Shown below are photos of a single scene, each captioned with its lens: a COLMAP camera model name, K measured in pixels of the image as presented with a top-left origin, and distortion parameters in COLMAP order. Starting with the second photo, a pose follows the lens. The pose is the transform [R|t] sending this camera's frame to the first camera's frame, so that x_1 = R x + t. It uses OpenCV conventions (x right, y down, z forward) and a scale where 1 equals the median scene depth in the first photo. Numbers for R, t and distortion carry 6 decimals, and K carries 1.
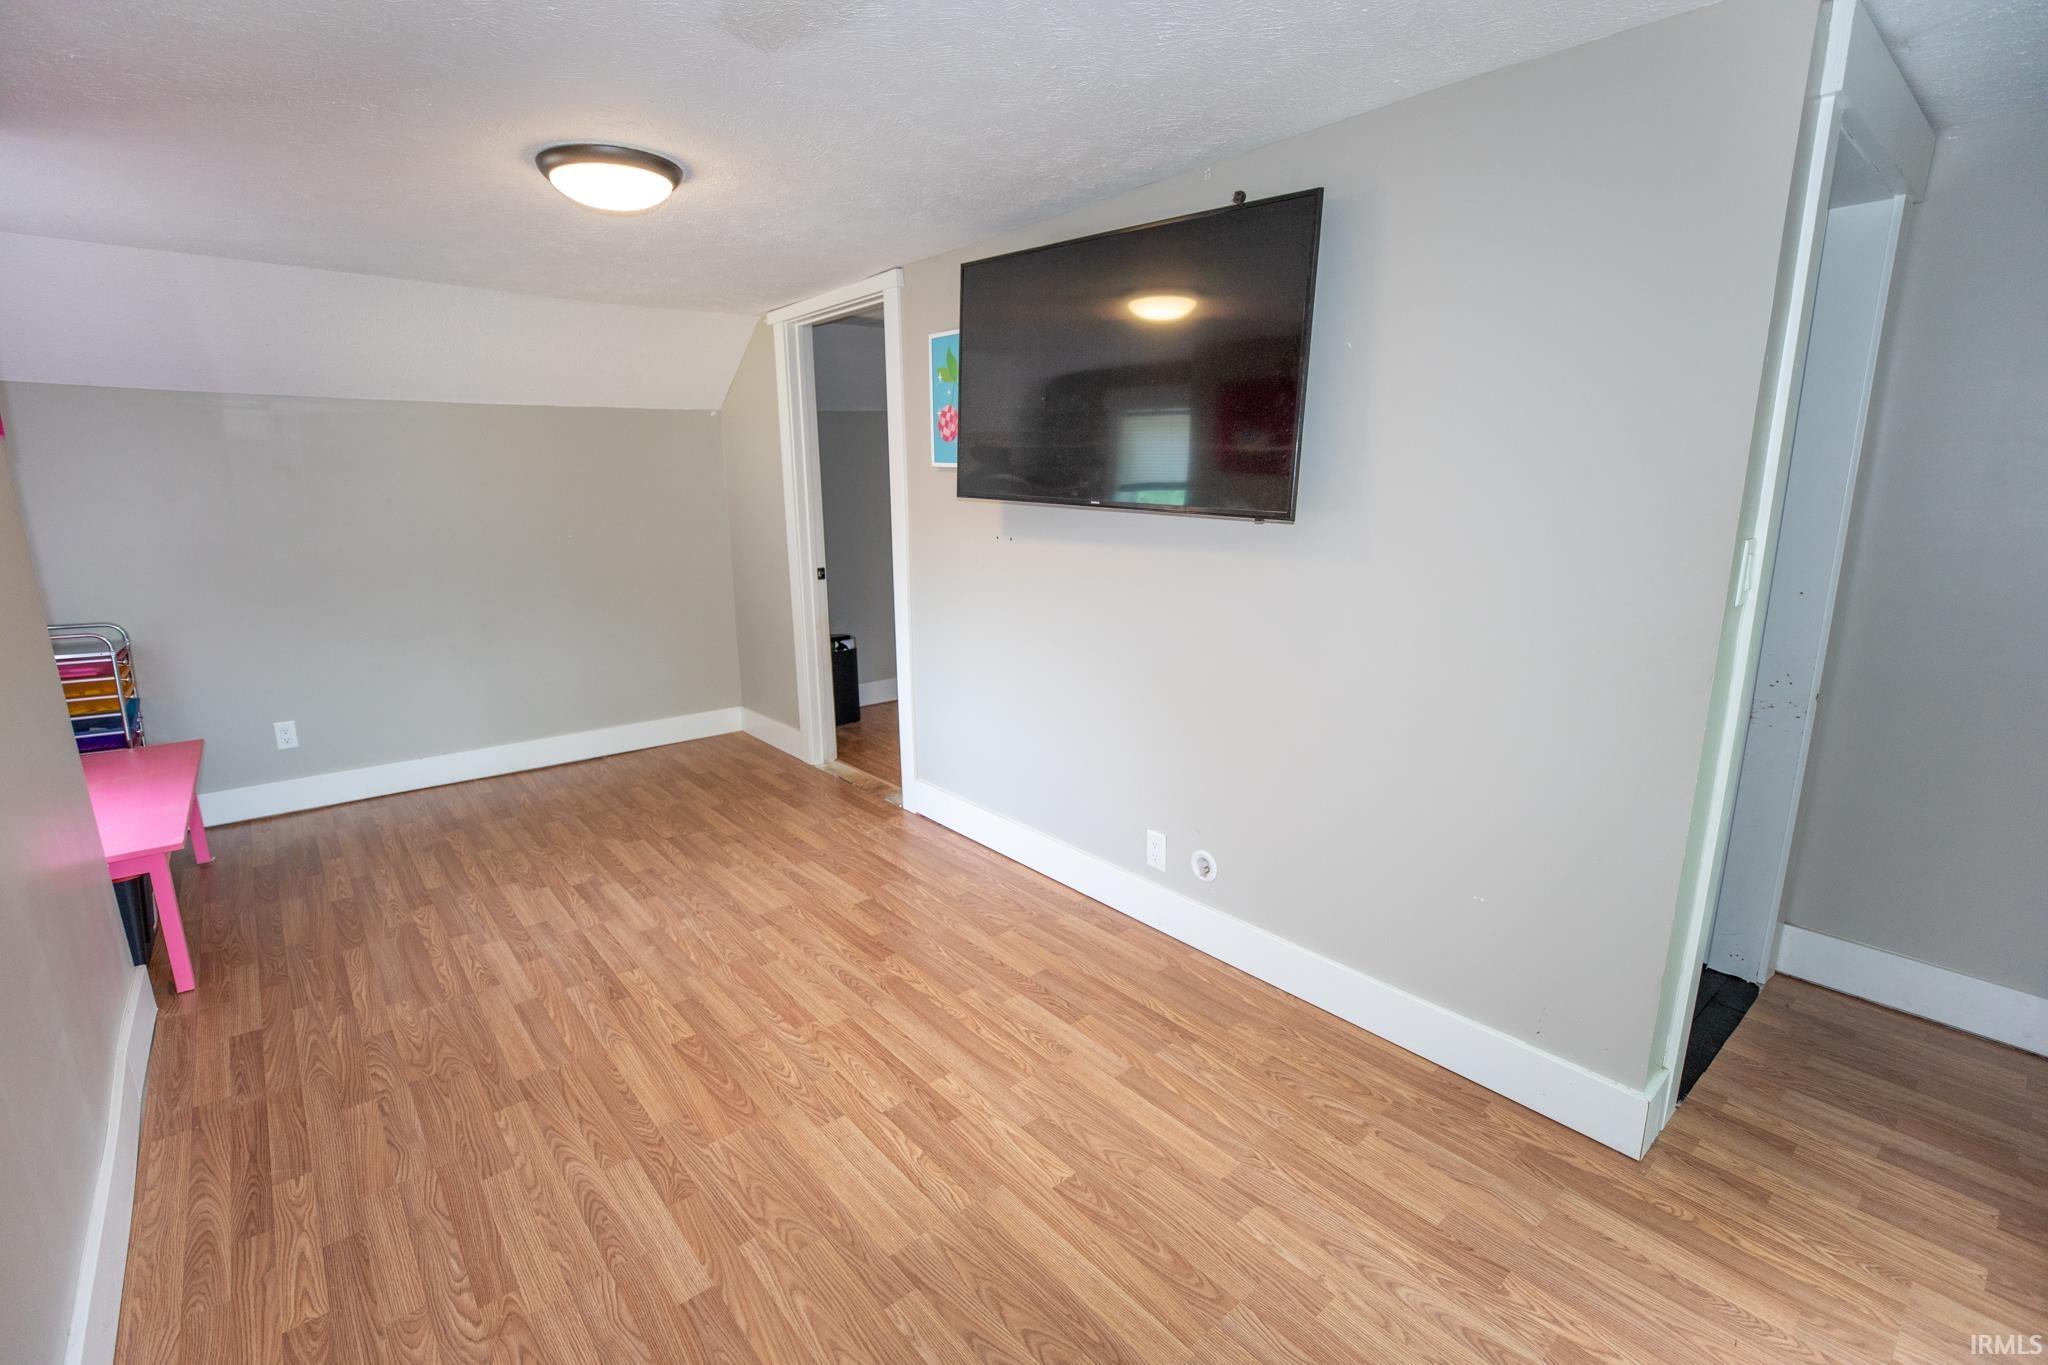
lens RADIAL K [[936.1, 0, 1019.6], [0, 936.1, 677.8], [0, 0, 1]] dist [-0.041699, 0.011759]
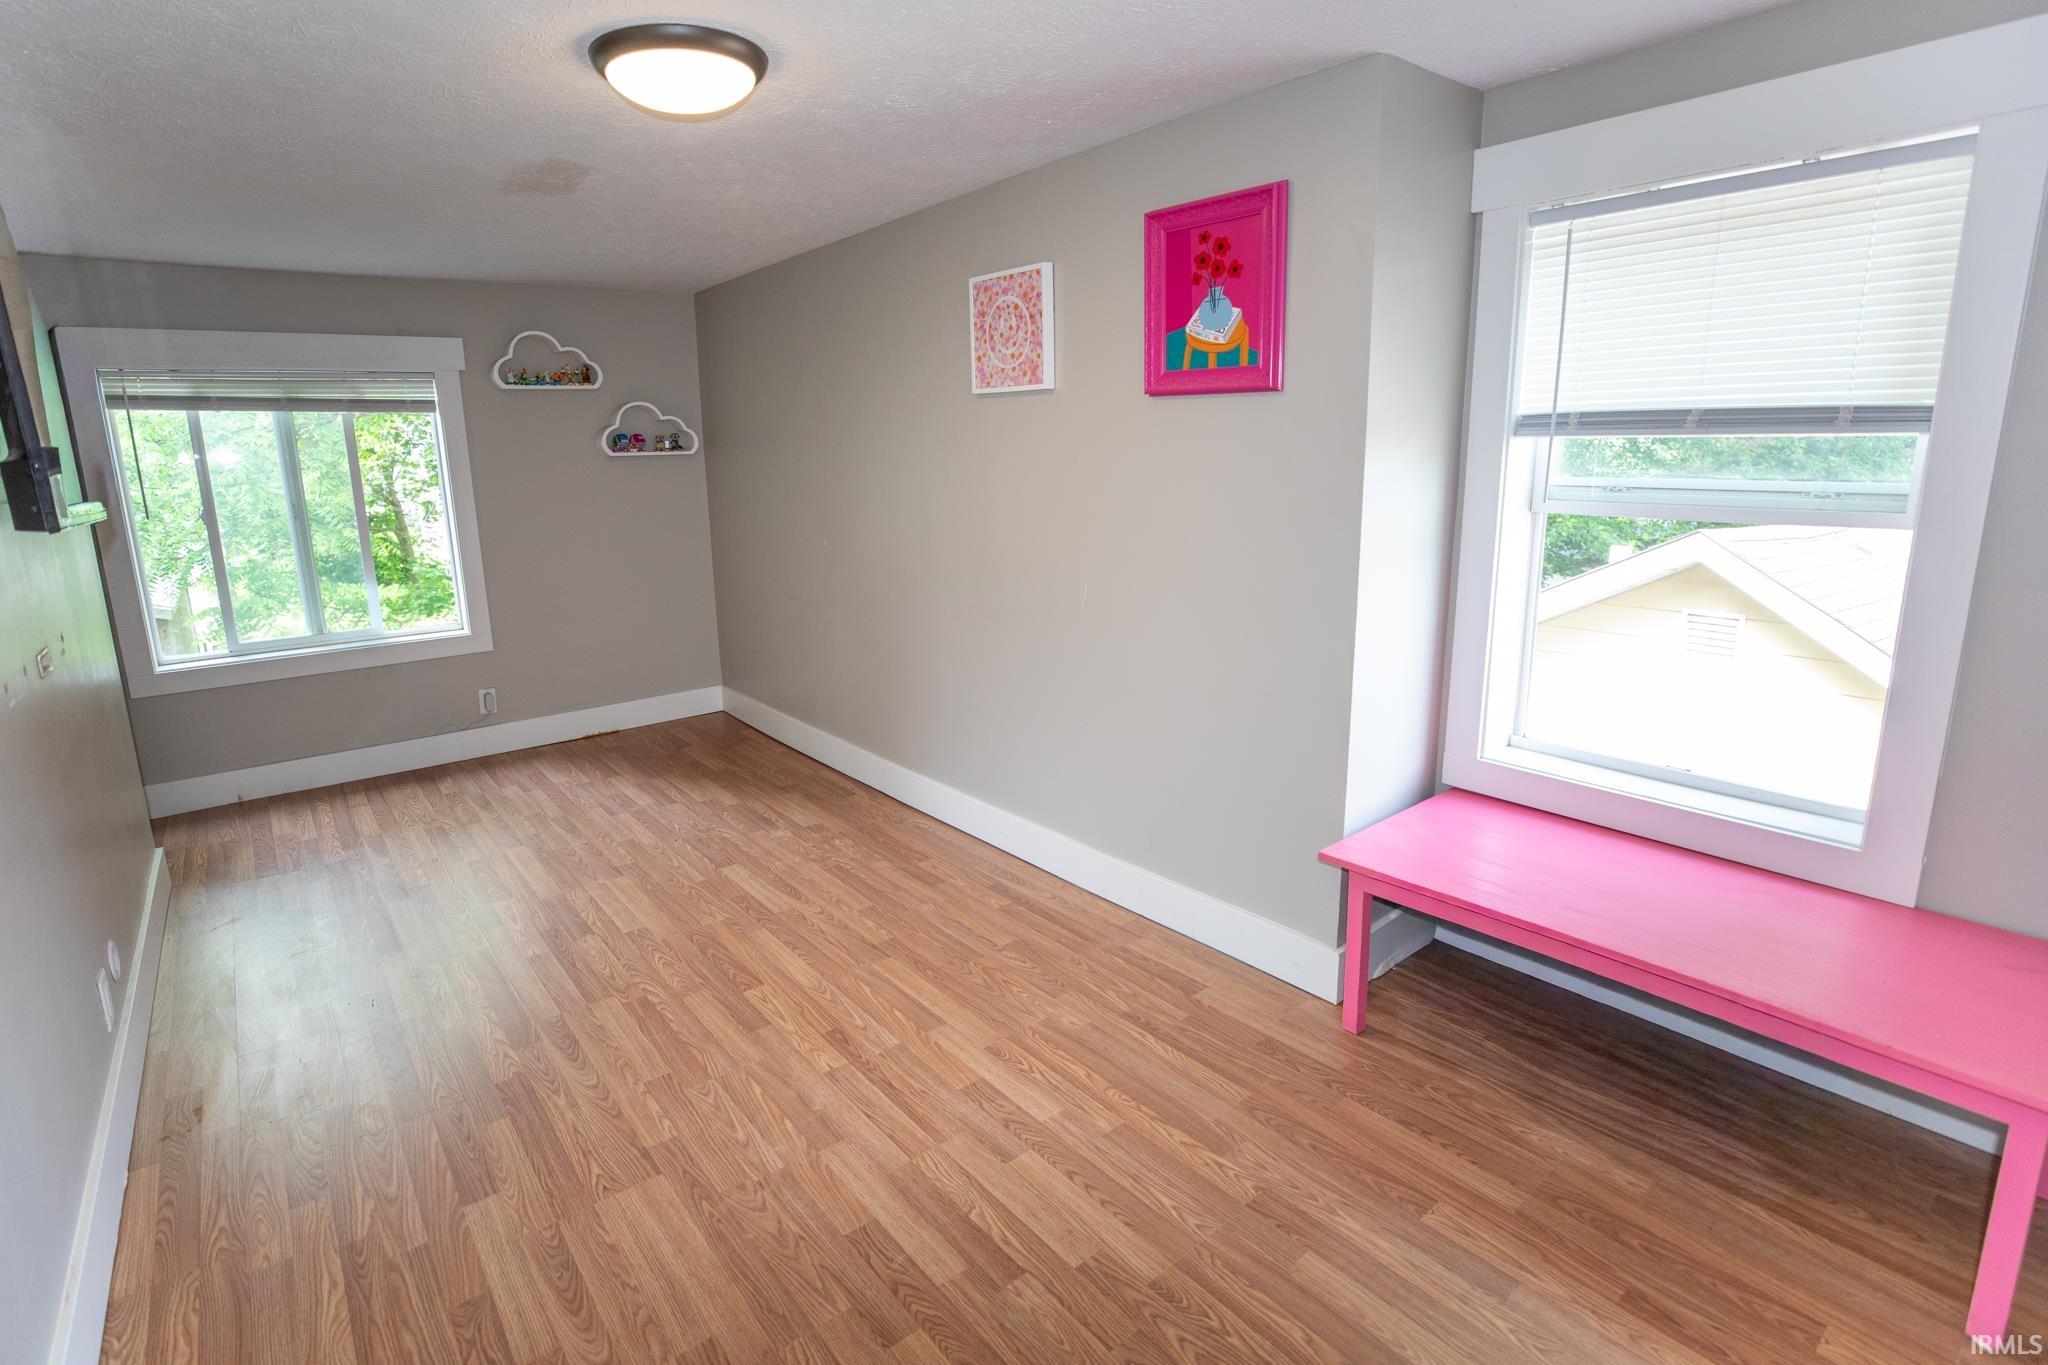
lens RADIAL K [[976.8, 0, 967.4], [0, 976.8, 643.7], [0, 0, 1]] dist [-0.048958, 0.013628]
pose [[-0.998290, 0.028043, 0.051299, -0.597702], [0.046911, 0.907877, 0.416603, -0.357283], [-0.034890, 0.418297, -0.907640, 1.622391]]
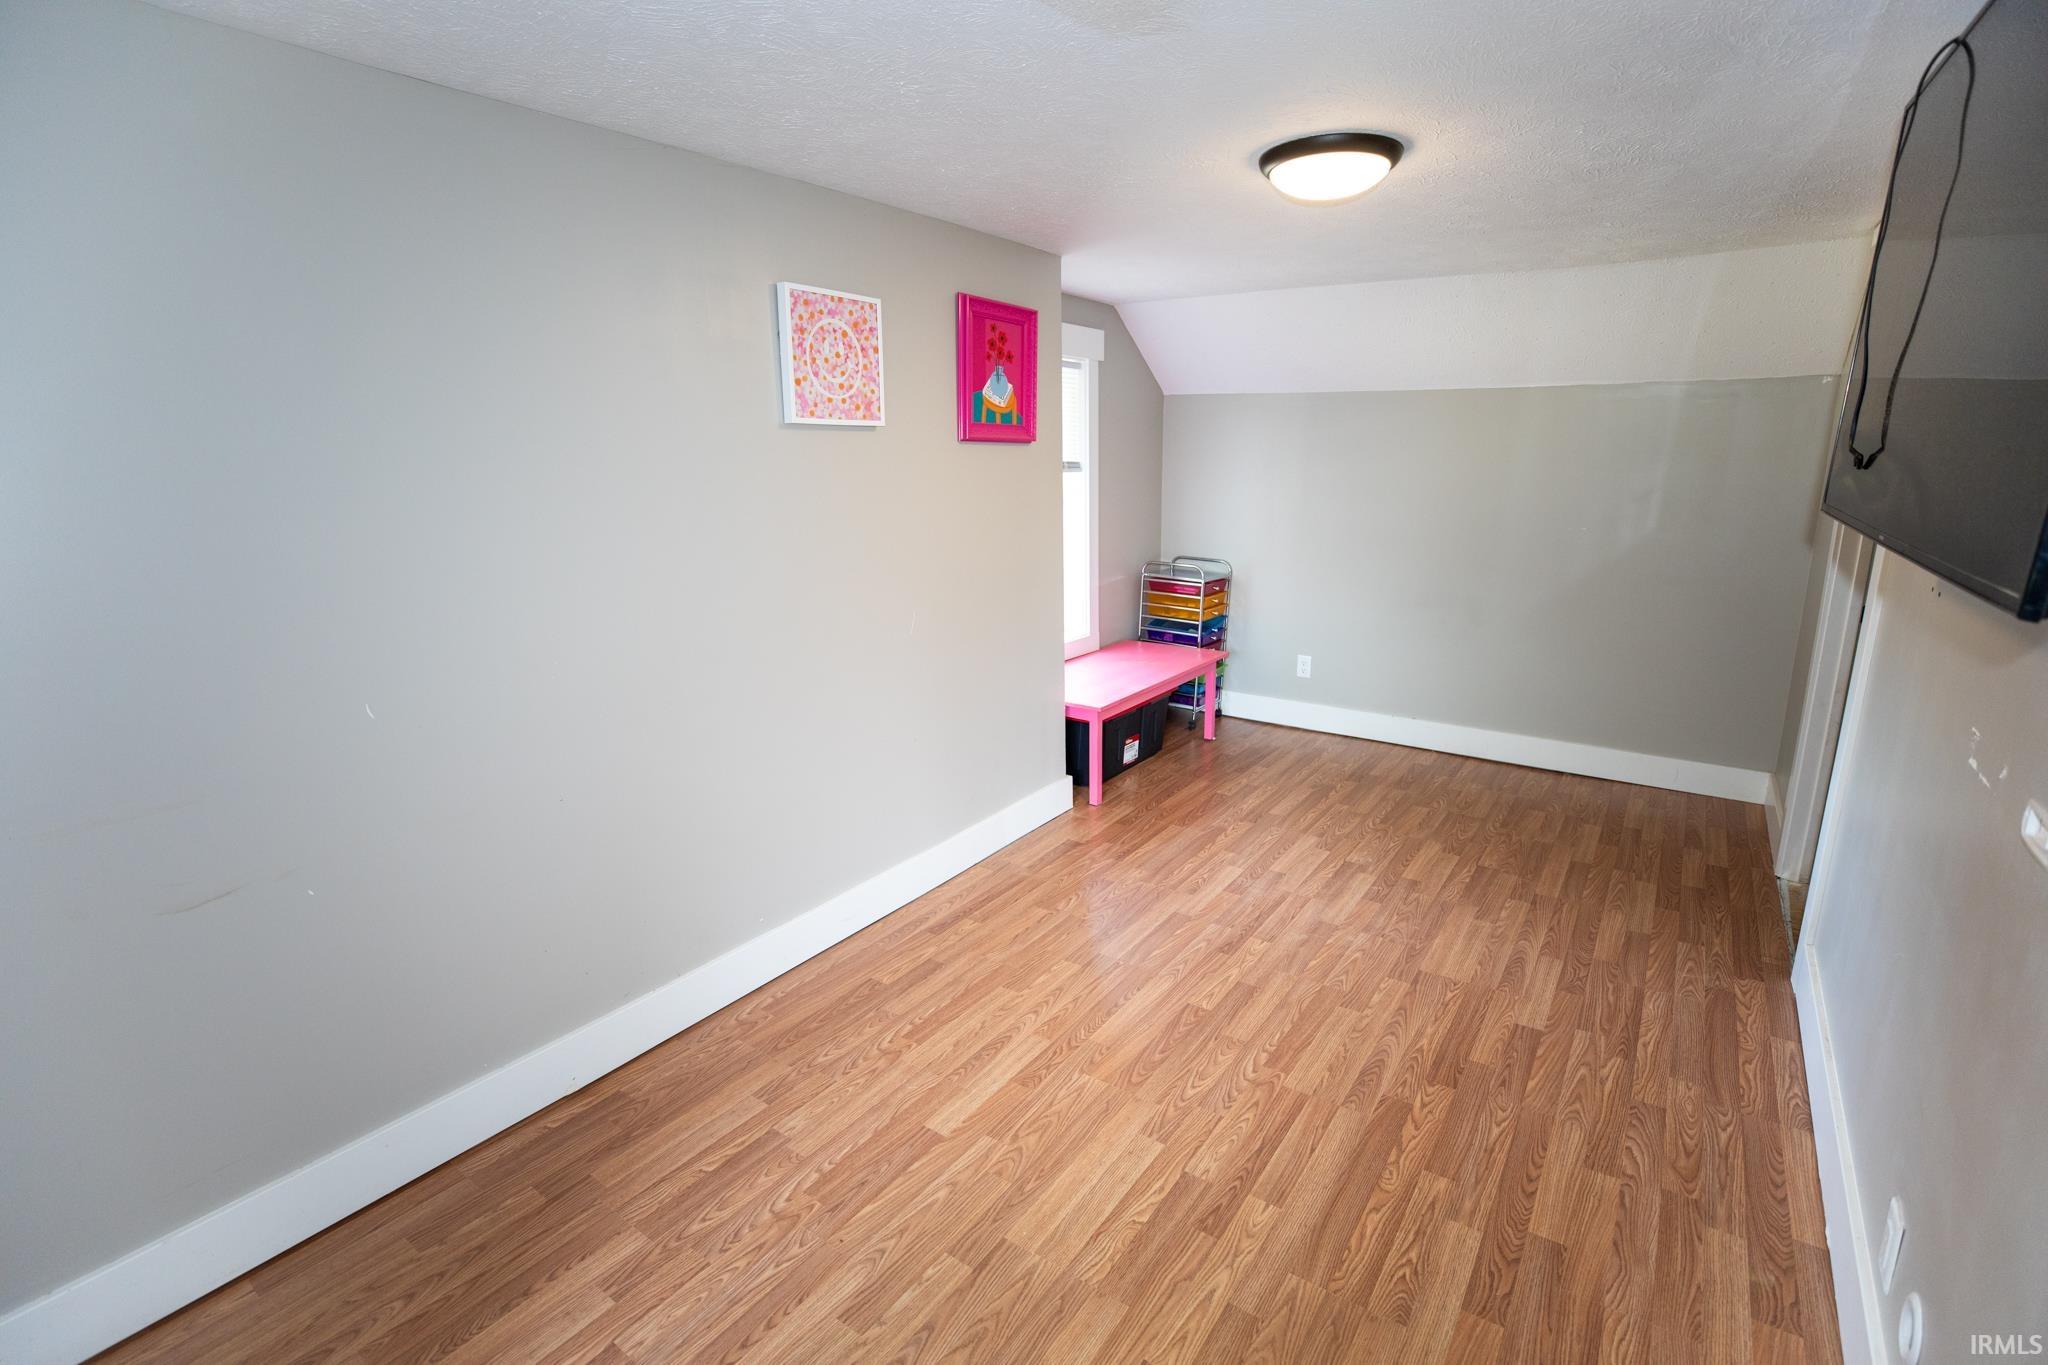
lens RADIAL K [[936.1, 0, 1019.6], [0, 936.1, 677.8], [0, 0, 1]] dist [-0.041699, 0.011759]
pose [[0.241975, 0.225651, -0.943679, 0.447150], [-0.200243, 0.963258, 0.178987, -0.105011], [0.949395, 0.145655, 0.278269, 0.410099]]
